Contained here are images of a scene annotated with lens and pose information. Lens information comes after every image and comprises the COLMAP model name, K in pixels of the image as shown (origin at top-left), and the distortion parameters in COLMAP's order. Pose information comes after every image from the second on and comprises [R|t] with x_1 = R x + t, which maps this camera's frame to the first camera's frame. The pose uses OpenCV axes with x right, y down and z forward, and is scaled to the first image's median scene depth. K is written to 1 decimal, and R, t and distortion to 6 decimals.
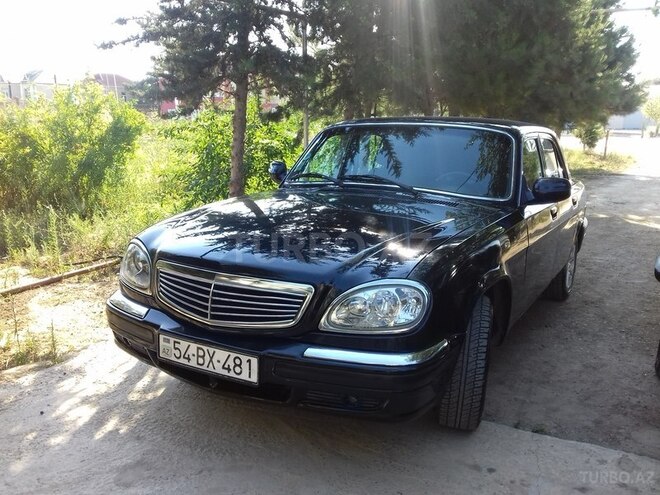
lens RADIAL K [[610.1, 0, 330.0], [0, 610.1, 247.5], [0, 0, 1]] dist [0.009331, -0.020842]
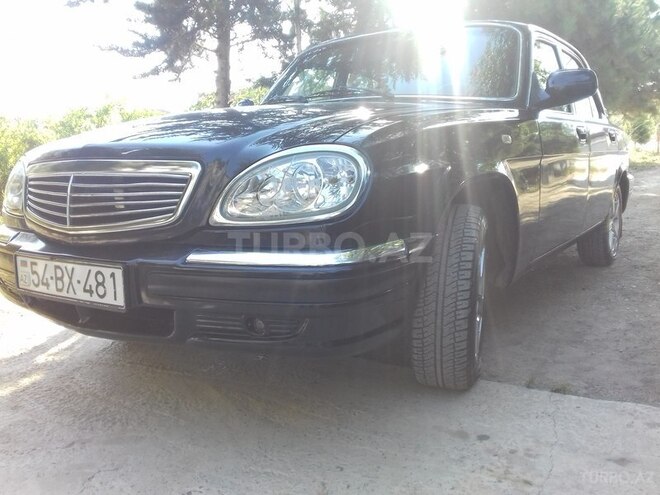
lens RADIAL K [[610.1, 0, 330.0], [0, 610.1, 247.5], [0, 0, 1]] dist [0.009331, -0.020842]
pose [[0.996151, -0.037358, -0.079298, 0.154836], [0.033934, 0.998451, -0.044097, 0.176549], [0.080823, 0.041236, 0.995875, 0.298701]]
